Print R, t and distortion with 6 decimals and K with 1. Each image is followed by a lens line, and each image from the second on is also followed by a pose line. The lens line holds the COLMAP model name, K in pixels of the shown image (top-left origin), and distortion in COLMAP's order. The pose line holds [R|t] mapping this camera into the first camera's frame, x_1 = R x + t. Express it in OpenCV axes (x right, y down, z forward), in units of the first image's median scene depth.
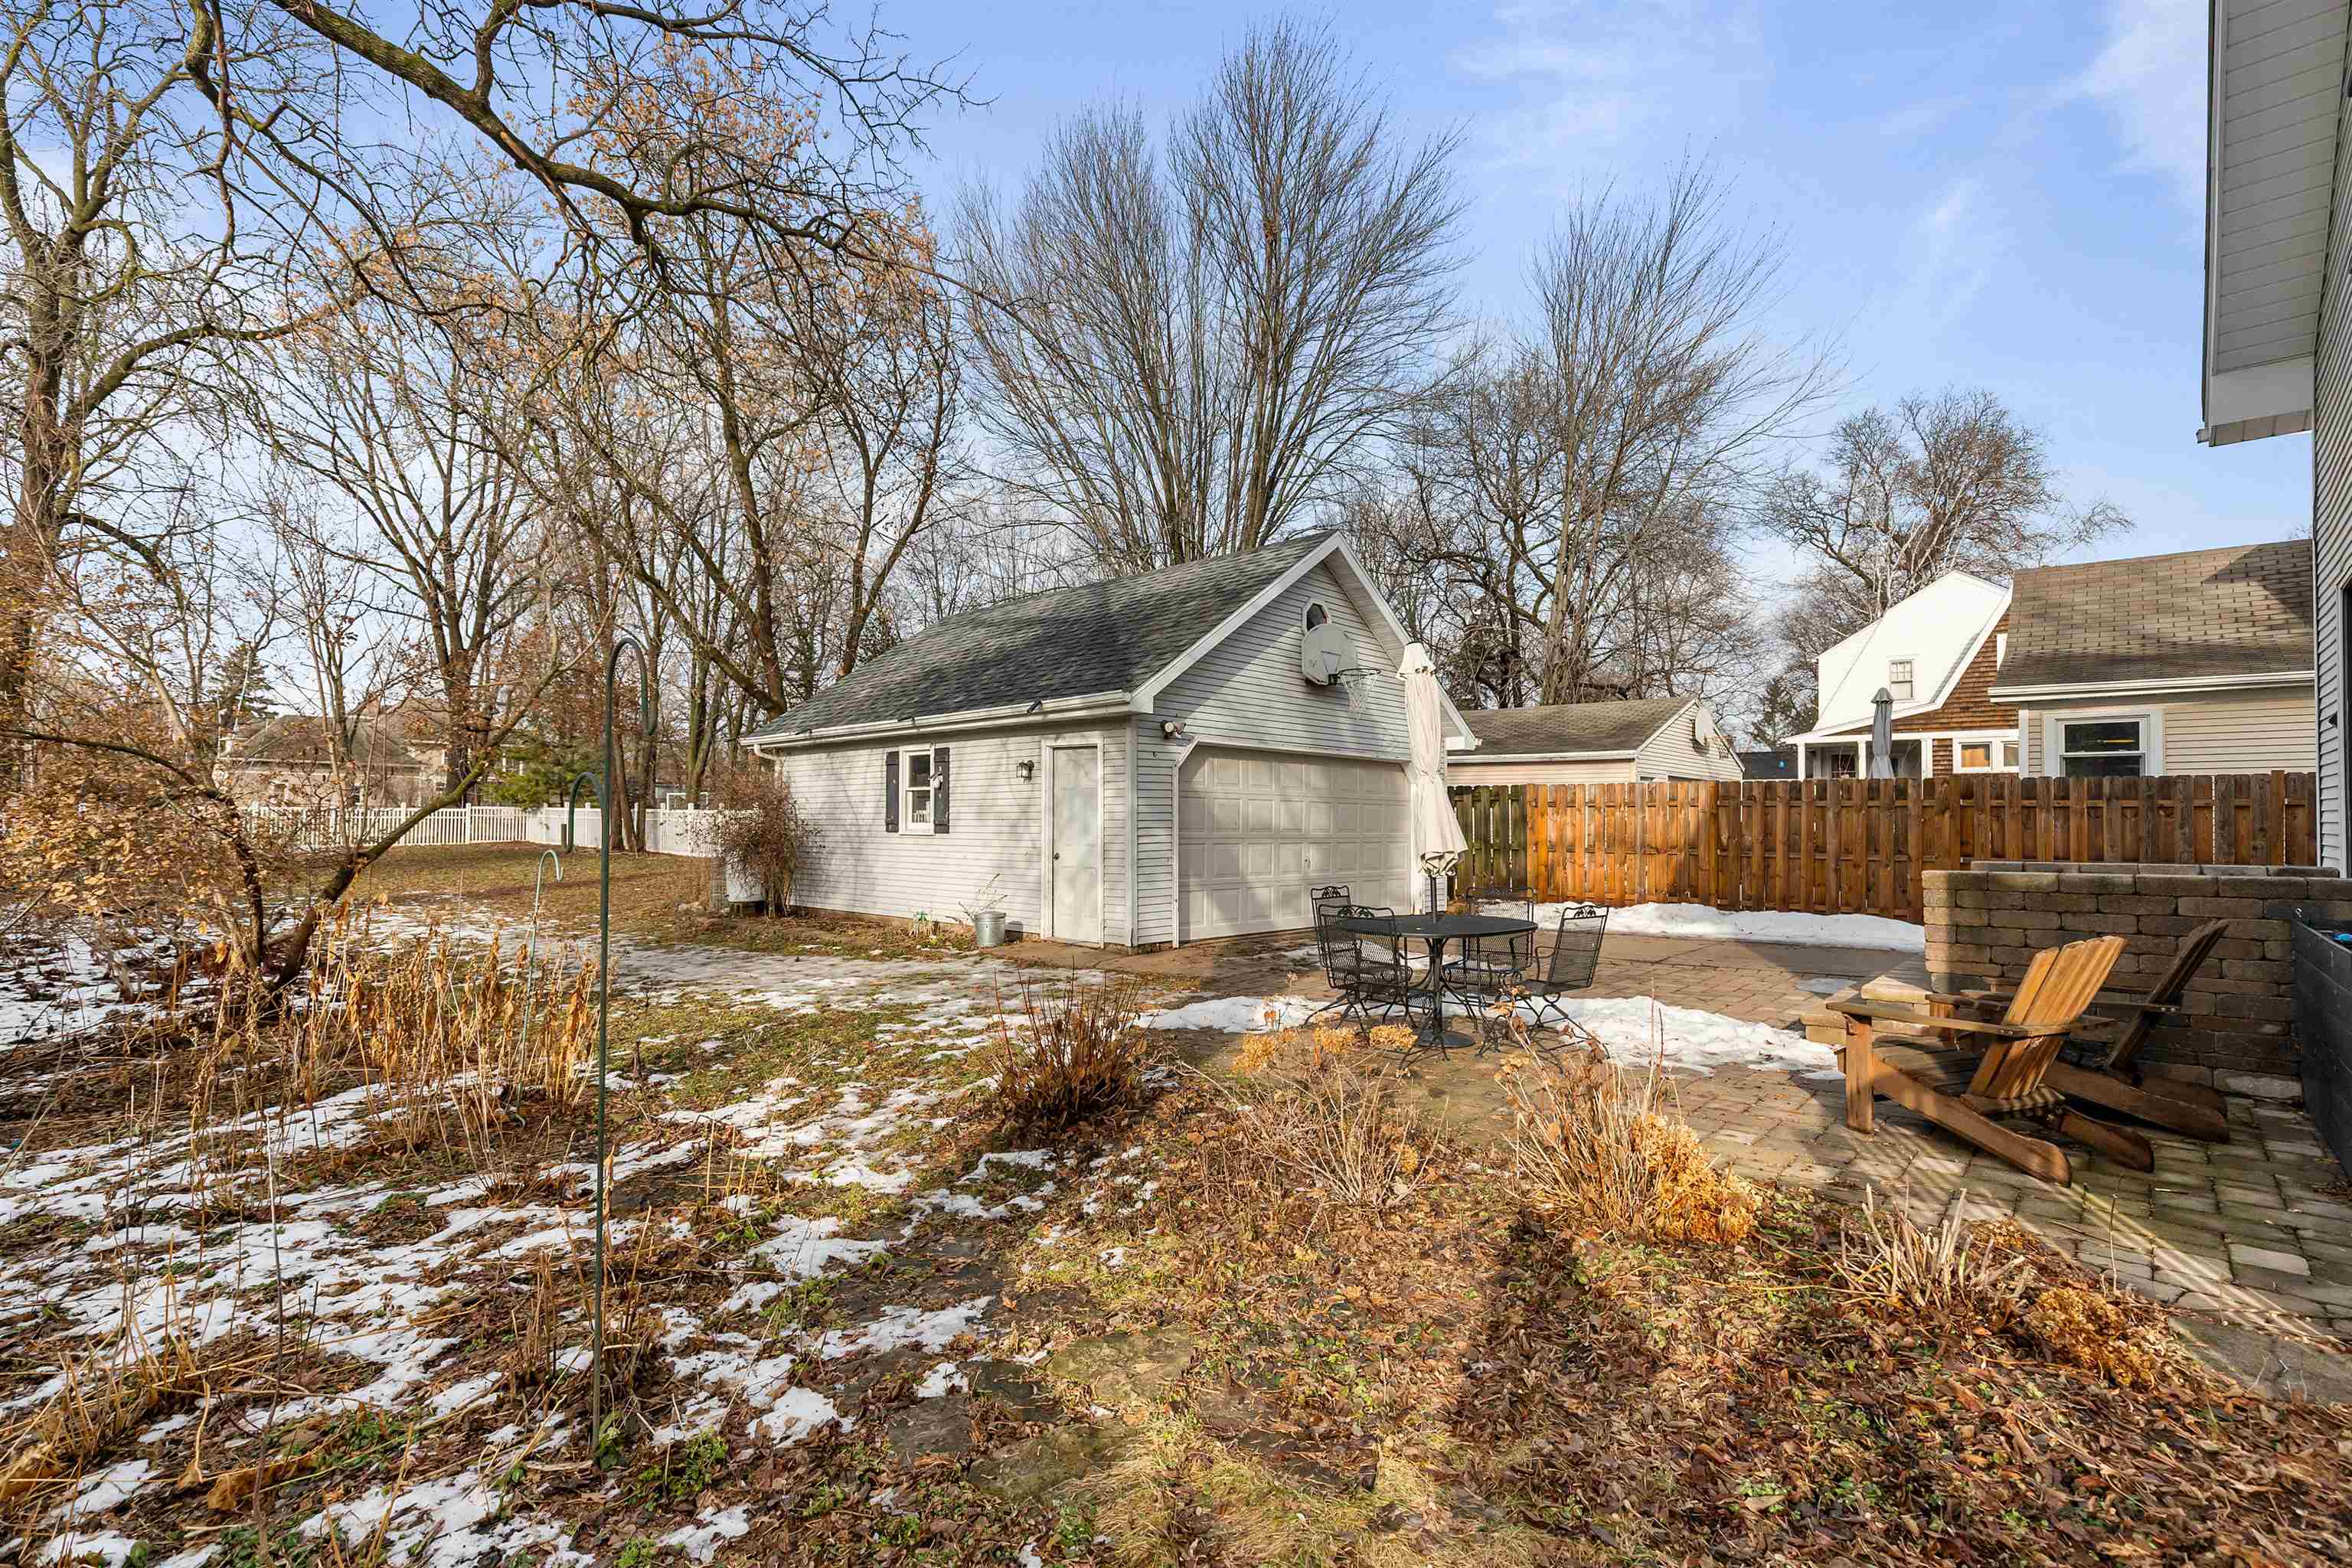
lens RADIAL K [[1091.7, 0, 1173.8], [0, 1091.7, 826.4], [0, 0, 1]] dist [0.001048, 0.000223]
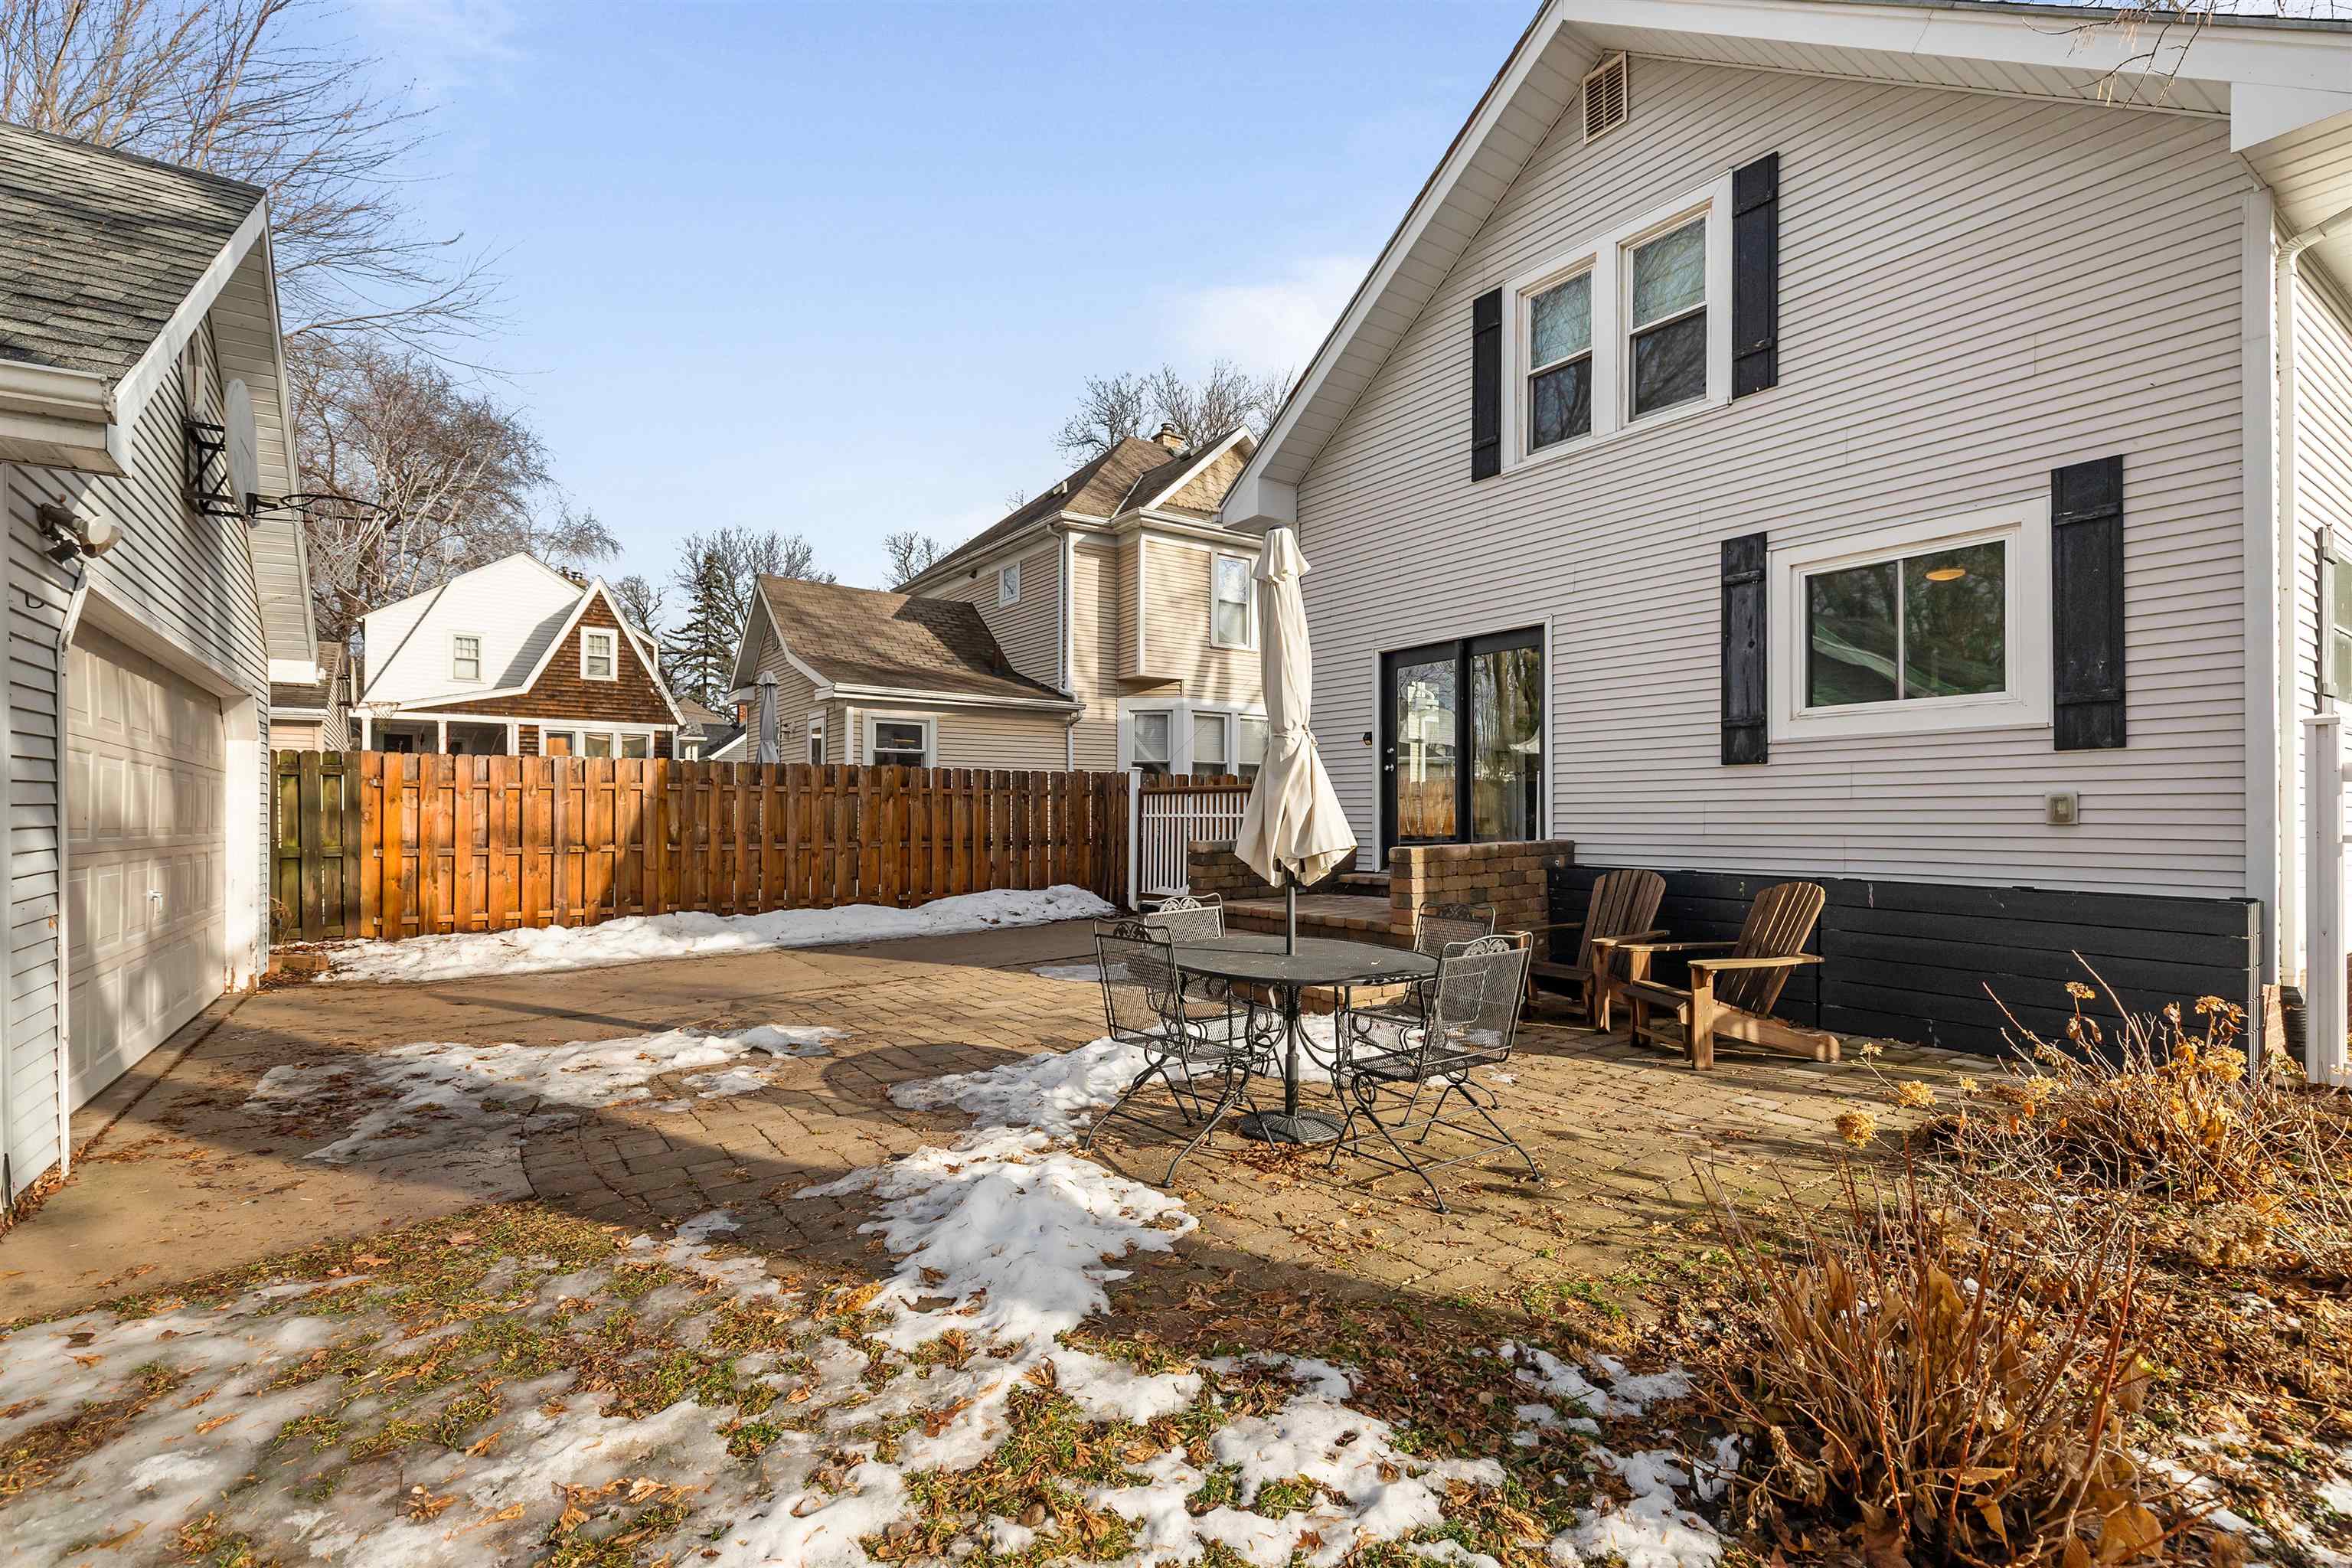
lens RADIAL K [[1062.5, 0, 1172.0], [0, 1062.5, 816.8], [0, 0, 1]] dist [0.002290, 0.000368]
pose [[0.187090, -0.009803, 0.982294, -0.067191], [0.010714, 0.999911, 0.007938, -0.000258], [-0.982284, 0.009039, 0.187179, 0.154526]]
